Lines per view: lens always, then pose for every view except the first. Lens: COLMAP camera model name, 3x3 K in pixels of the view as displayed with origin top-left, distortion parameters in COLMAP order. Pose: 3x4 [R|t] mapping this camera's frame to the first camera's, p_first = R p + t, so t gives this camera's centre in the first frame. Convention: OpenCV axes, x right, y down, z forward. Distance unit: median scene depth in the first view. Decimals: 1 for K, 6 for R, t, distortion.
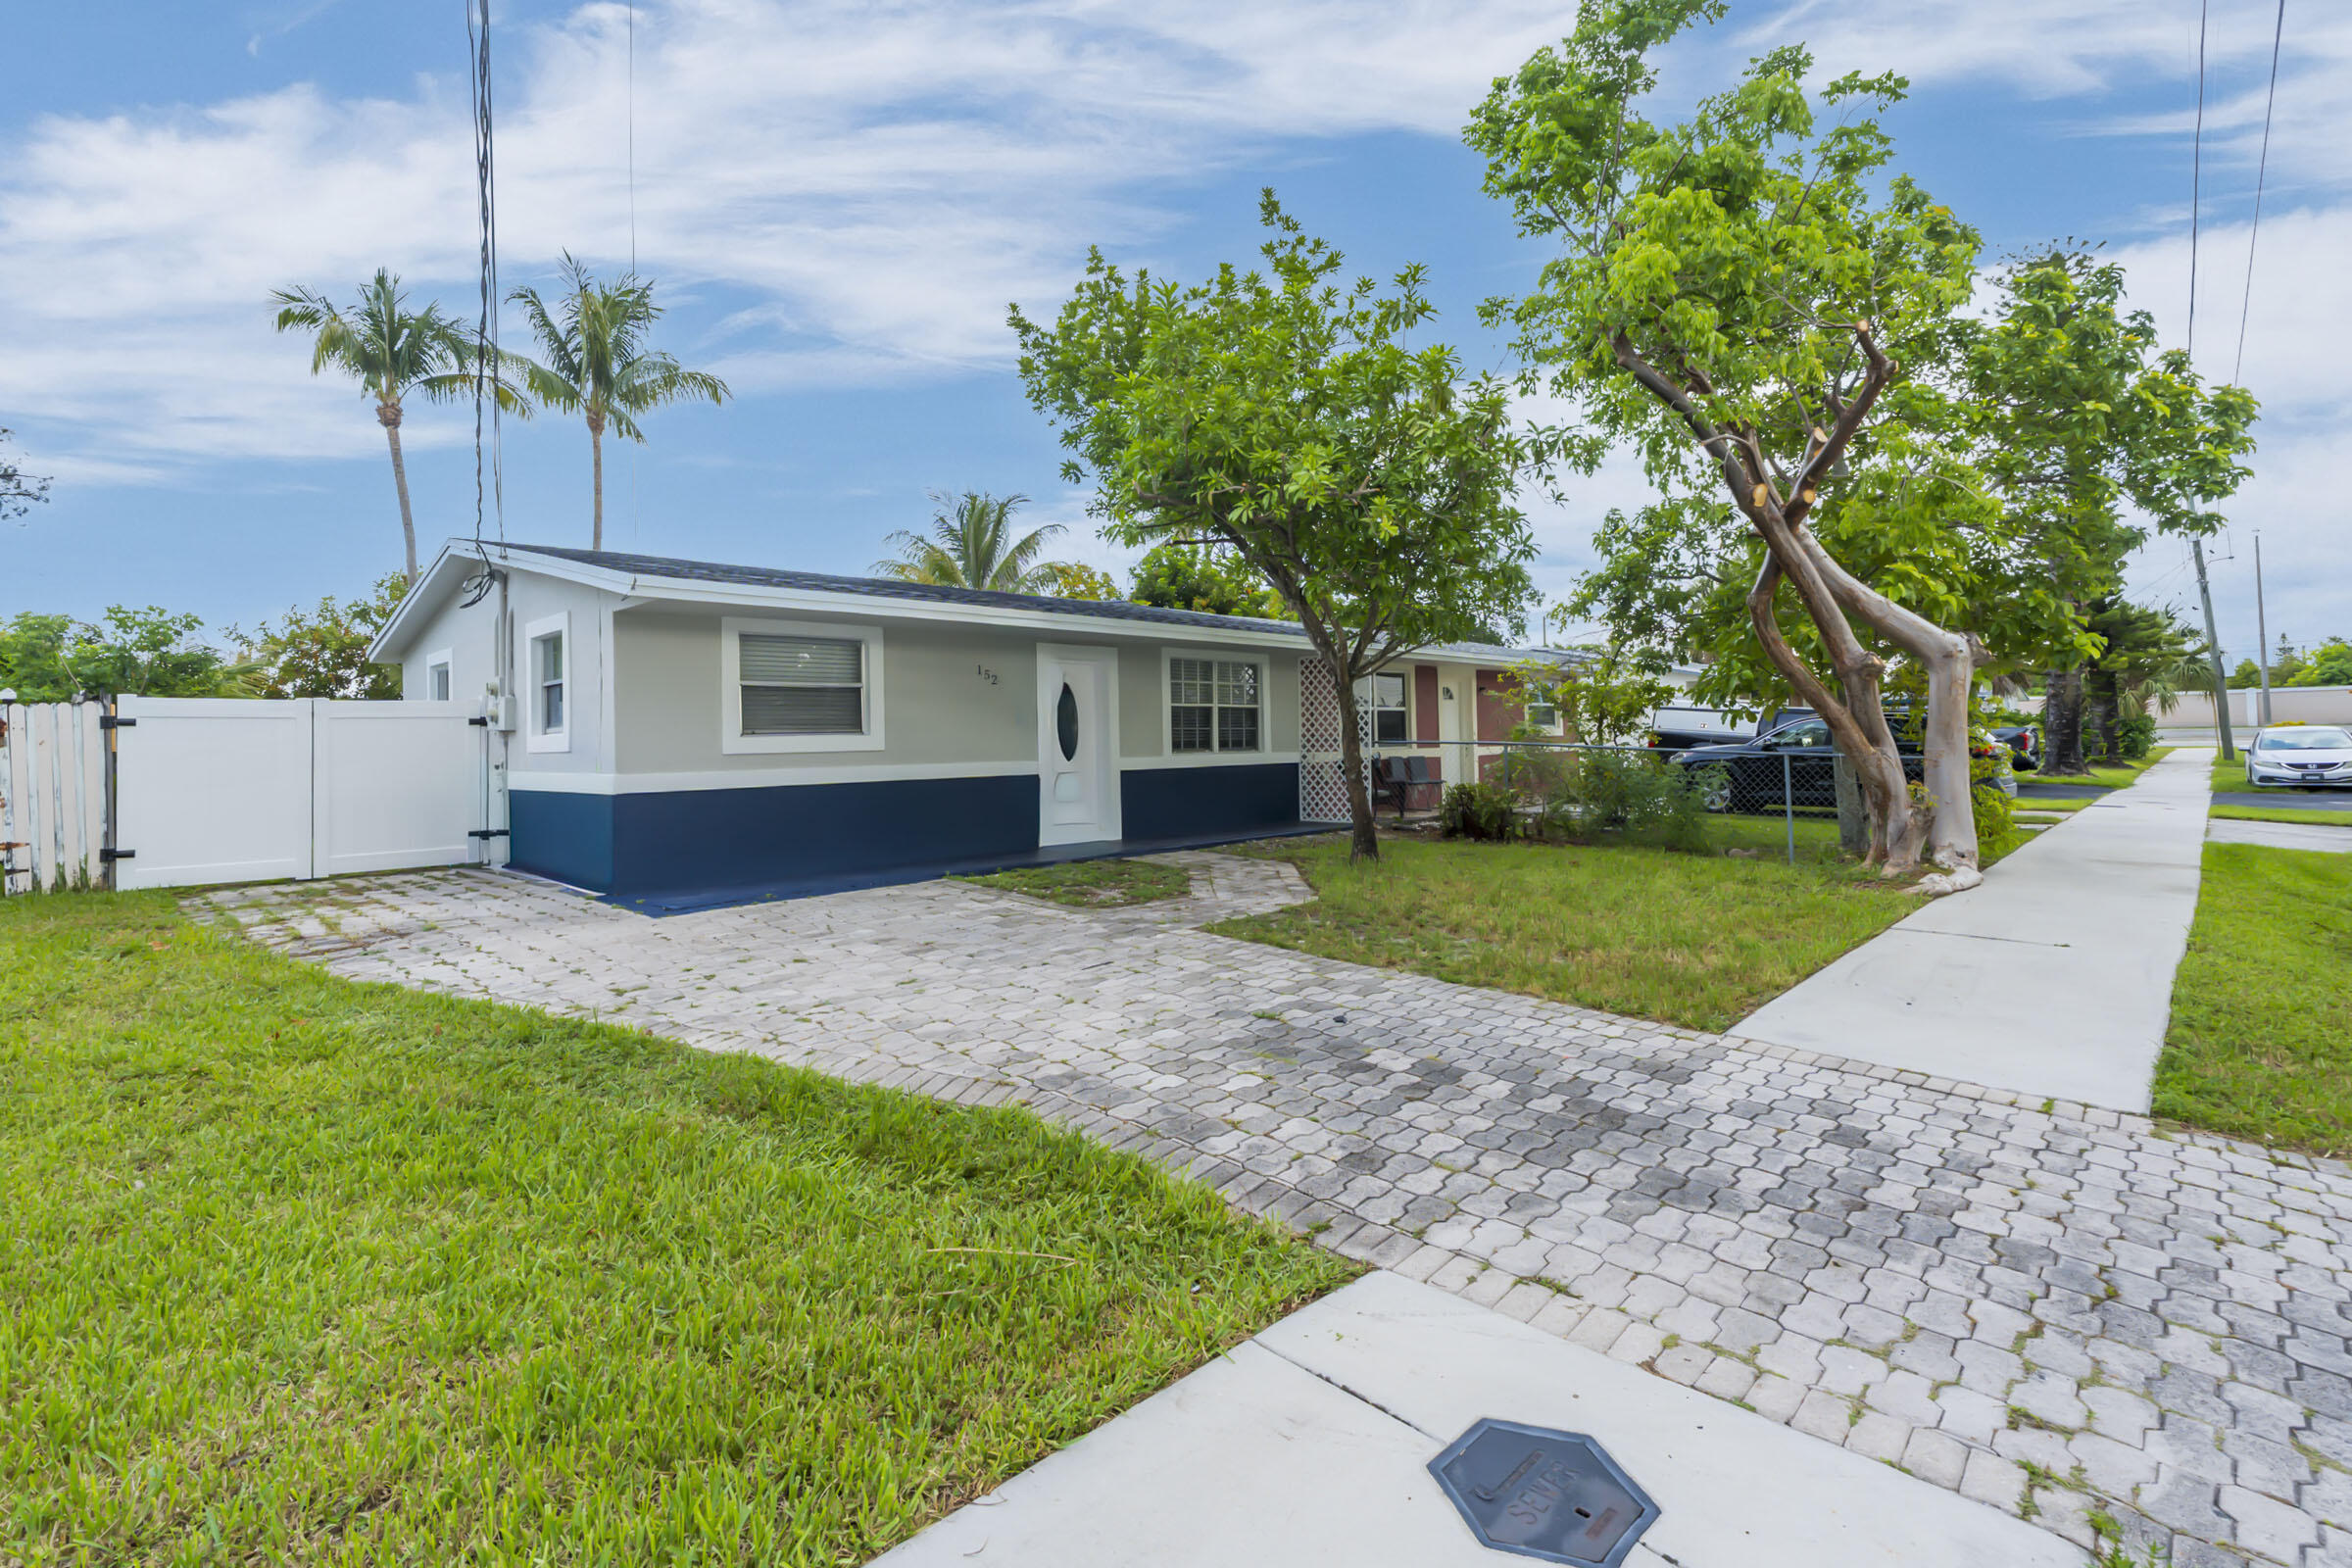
lens RADIAL K [[1105.1, 0, 1281.5], [0, 1105.1, 709.8], [0, 0, 1]] dist [0.010058, 0.001870]
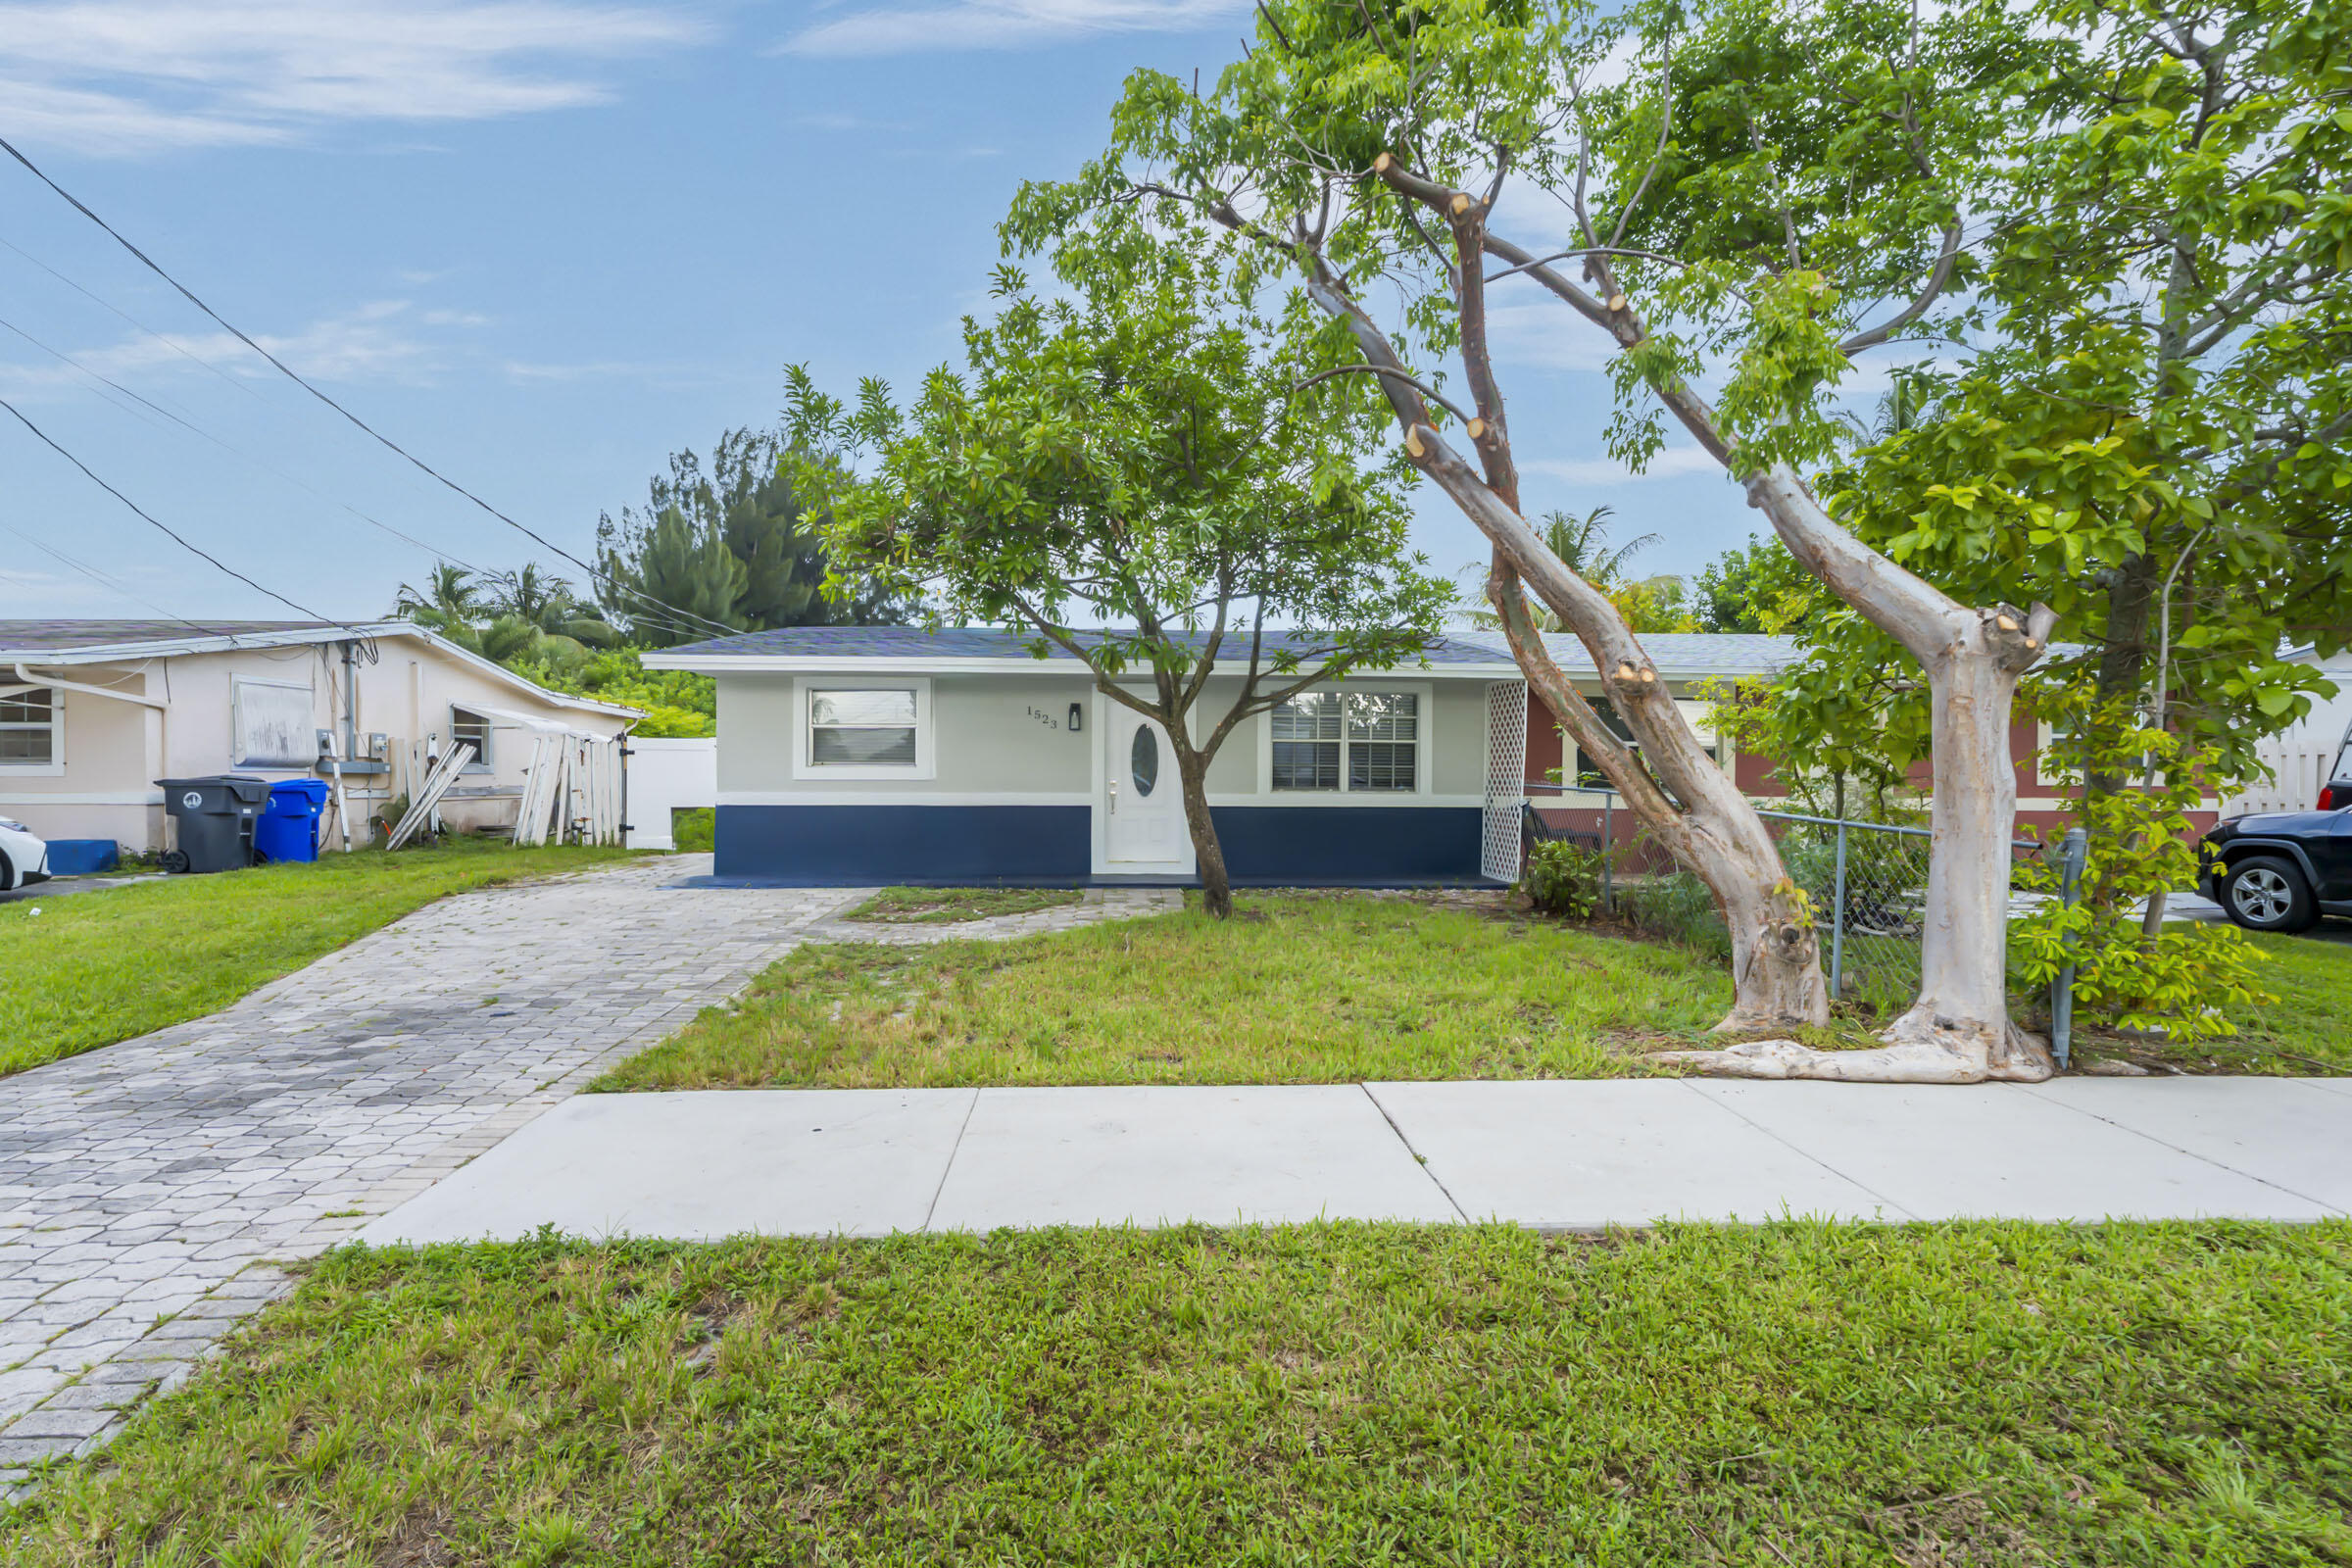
lens RADIAL K [[1105.1, 0, 1195.1], [0, 1105.1, 782.4], [0, 0, 1]] dist [0.010058, 0.001870]
pose [[0.694635, 0.026905, -0.718859, 0.701655], [0.000788, 0.999271, 0.038161, -0.006013], [0.719362, -0.027074, 0.694108, 0.374086]]
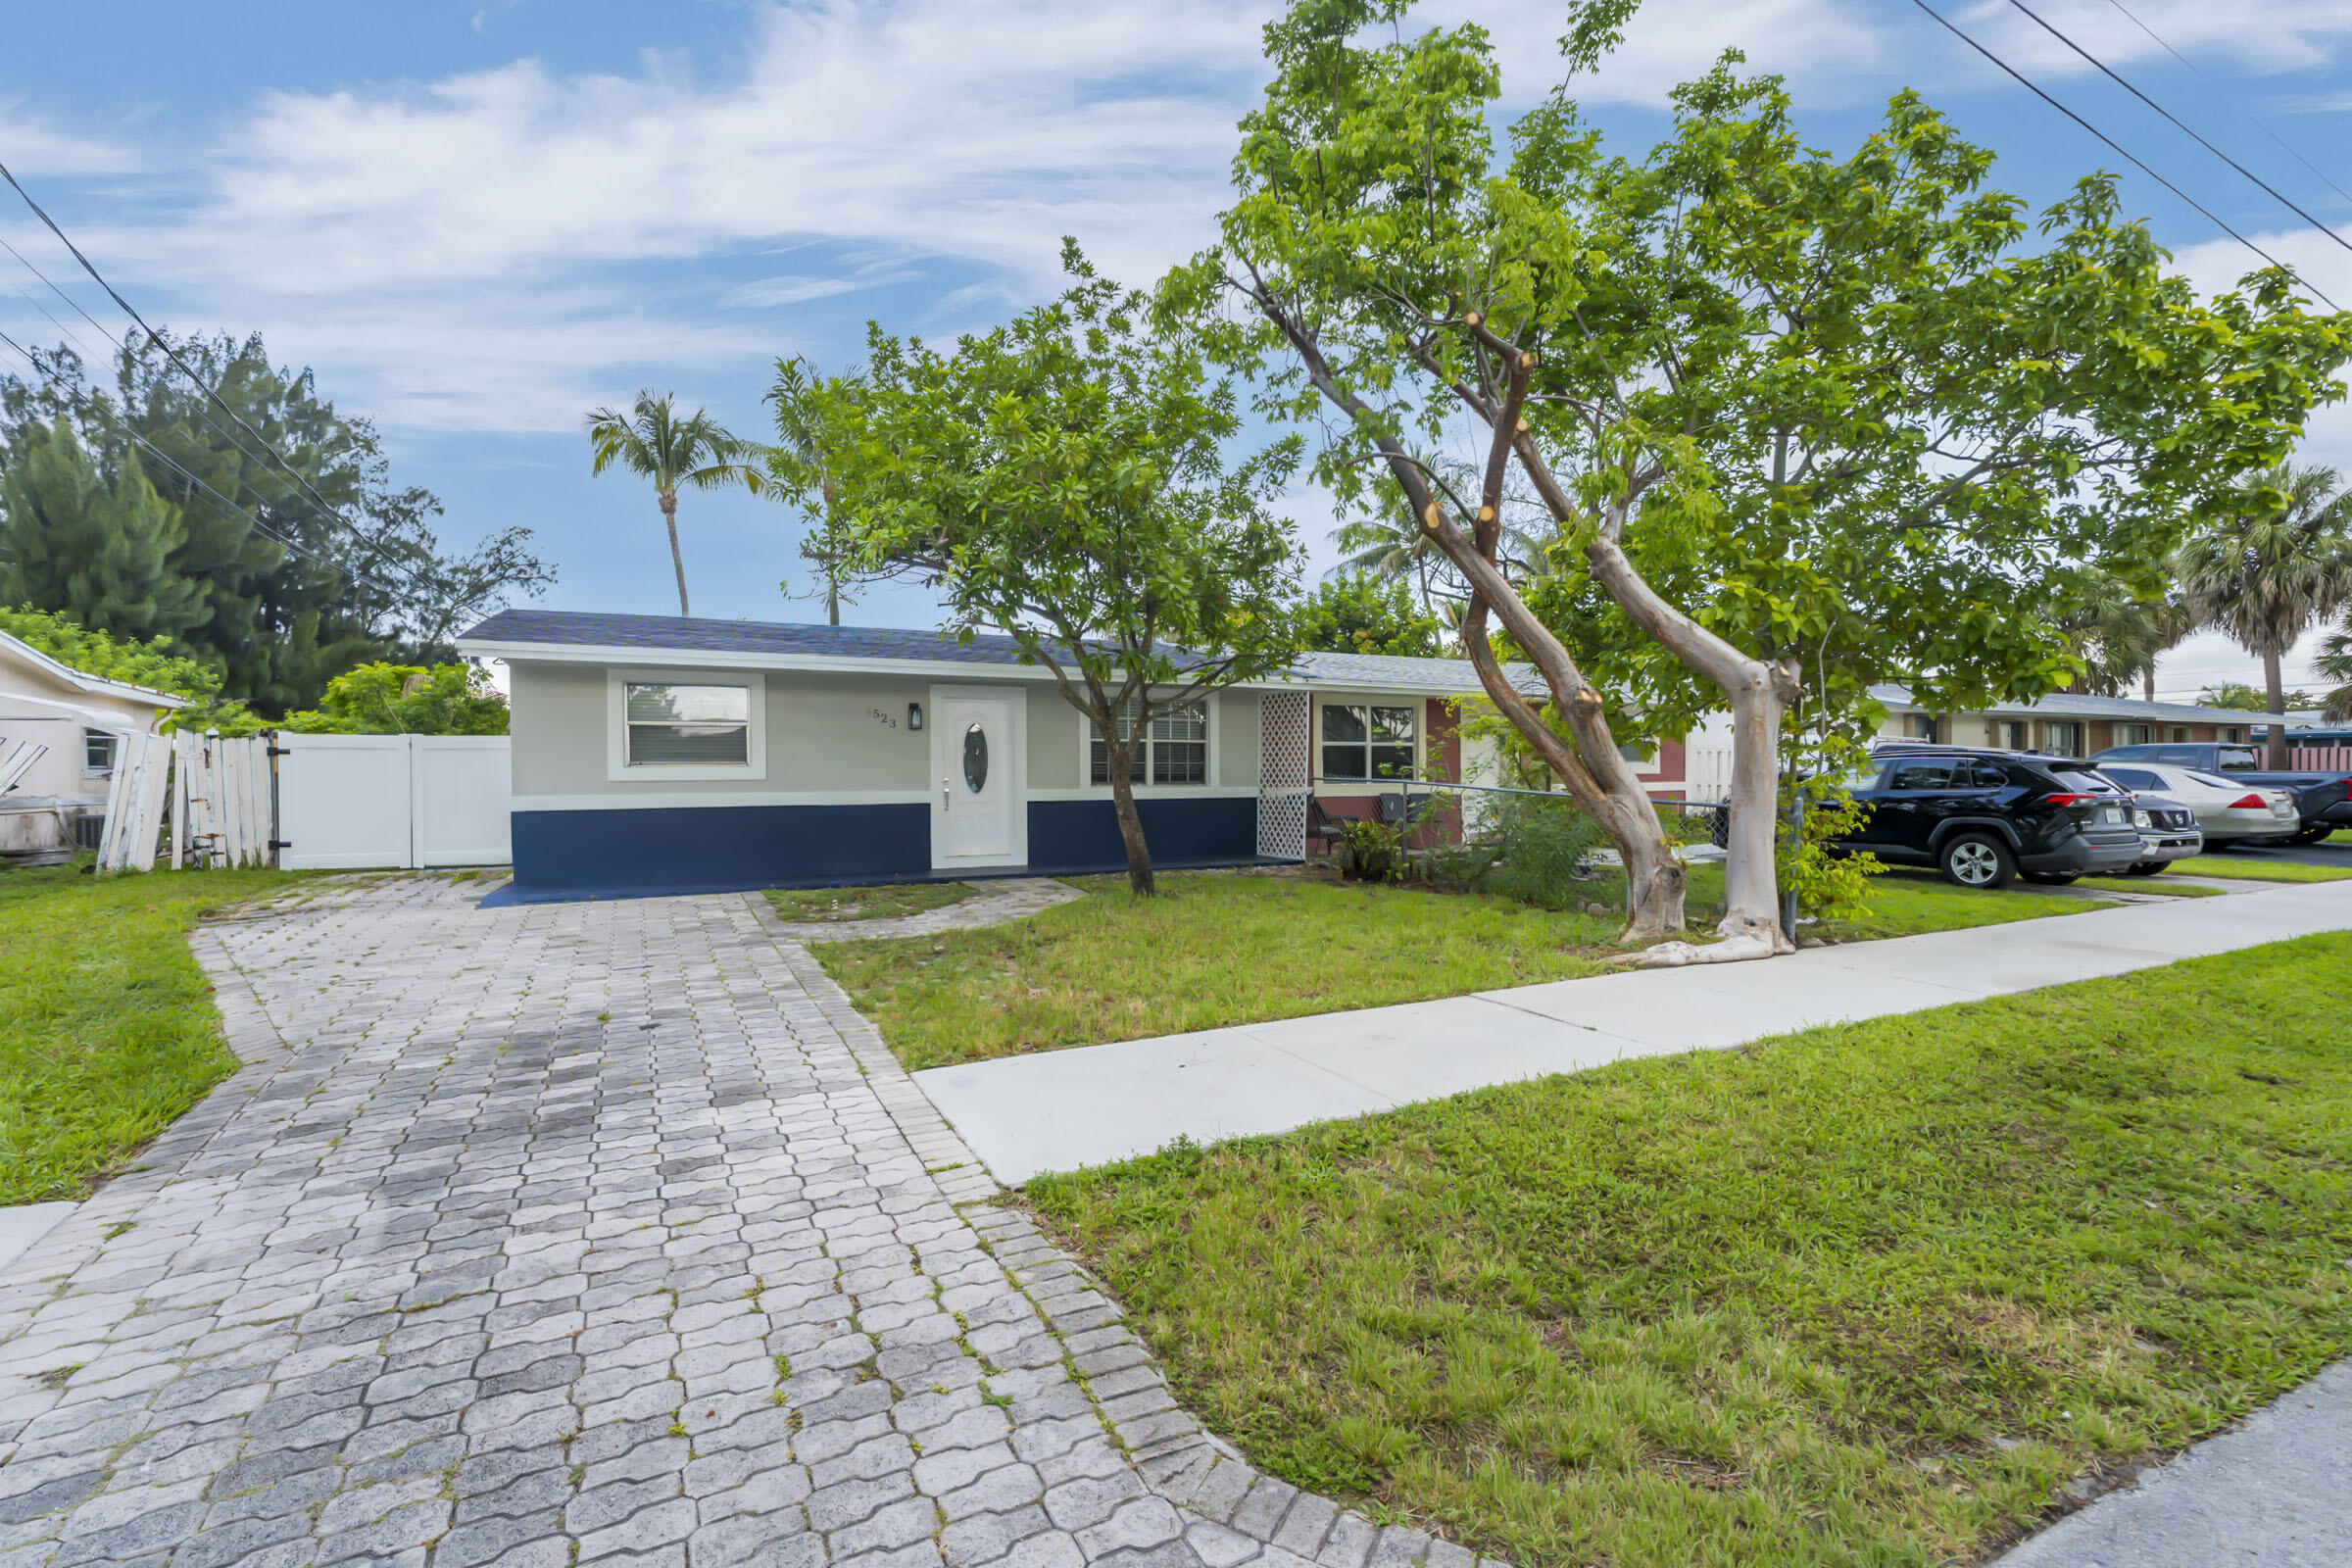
lens RADIAL K [[1105.1, 0, 1201.6], [0, 1105.1, 771.7], [0, 0, 1]] dist [0.010058, 0.001870]
pose [[0.939198, 0.013030, -0.343129, 0.462766], [-0.002964, 0.999550, 0.029845, -0.007557], [0.343363, -0.027014, 0.938814, 0.067041]]
